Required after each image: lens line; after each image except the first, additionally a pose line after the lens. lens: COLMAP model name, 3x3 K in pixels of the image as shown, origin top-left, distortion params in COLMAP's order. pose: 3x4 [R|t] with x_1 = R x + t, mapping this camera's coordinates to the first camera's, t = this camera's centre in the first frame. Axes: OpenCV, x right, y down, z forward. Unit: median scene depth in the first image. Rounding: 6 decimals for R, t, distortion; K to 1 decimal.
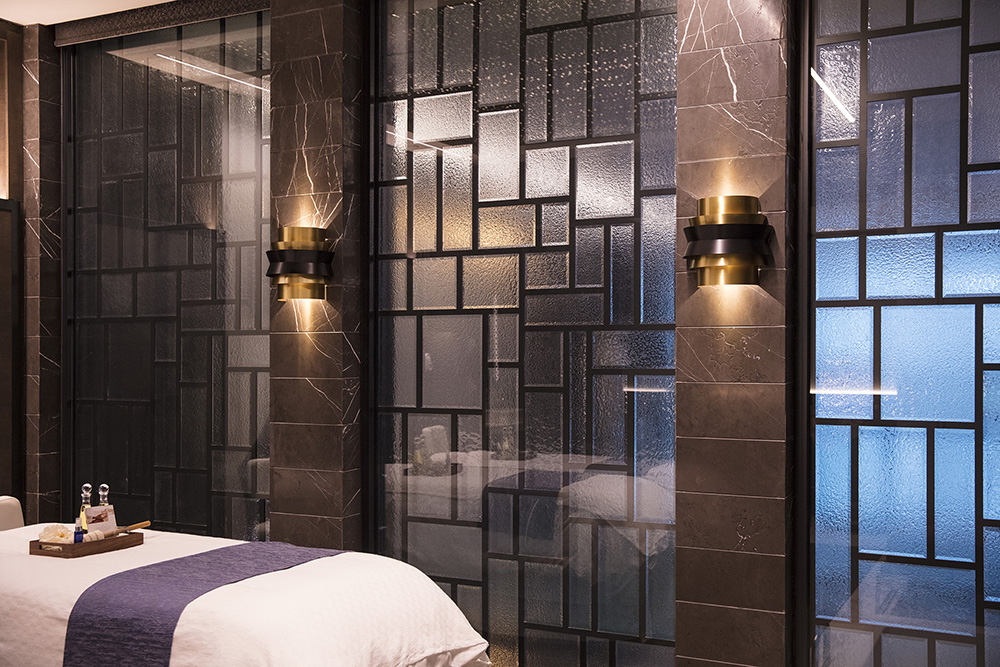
lens RADIAL K [[1084.3, 0, 500.0], [0, 1084.3, 333.5], [0, 0, 1]] dist [0.020172, 0.025219]
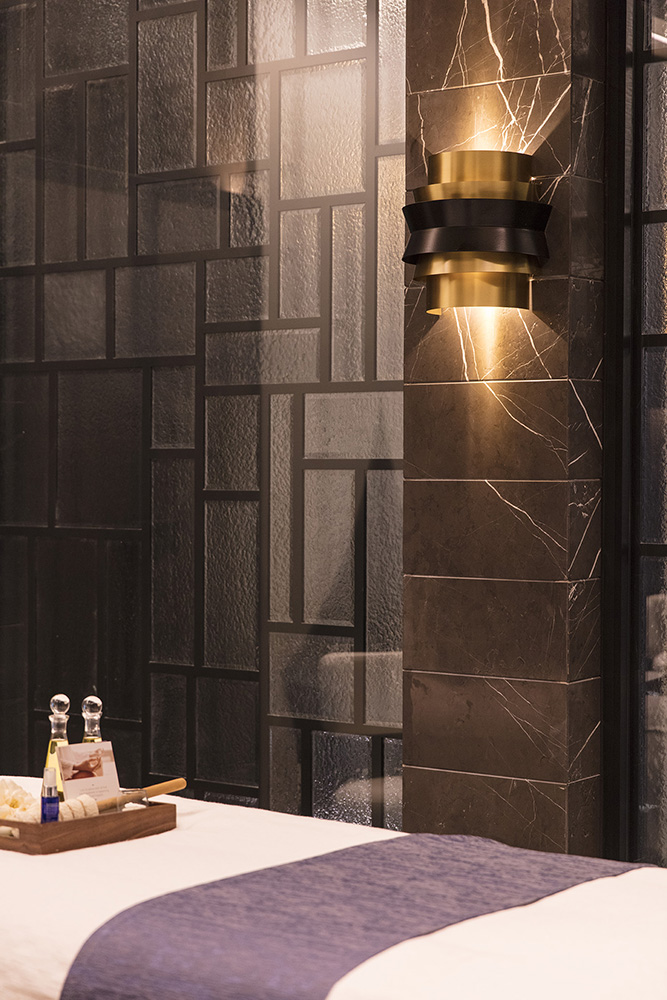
lens RADIAL K [[1976.0, 0, 333.5], [0, 1976.0, 500.0], [0, 0, 1]] dist [-0.091349, -0.089297]
pose [[0.986009, 0.009434, -0.166425, -0.103515], [-0.004122, 0.999472, 0.032237, 0.022983], [0.166642, -0.031100, 0.985527, 0.161538]]
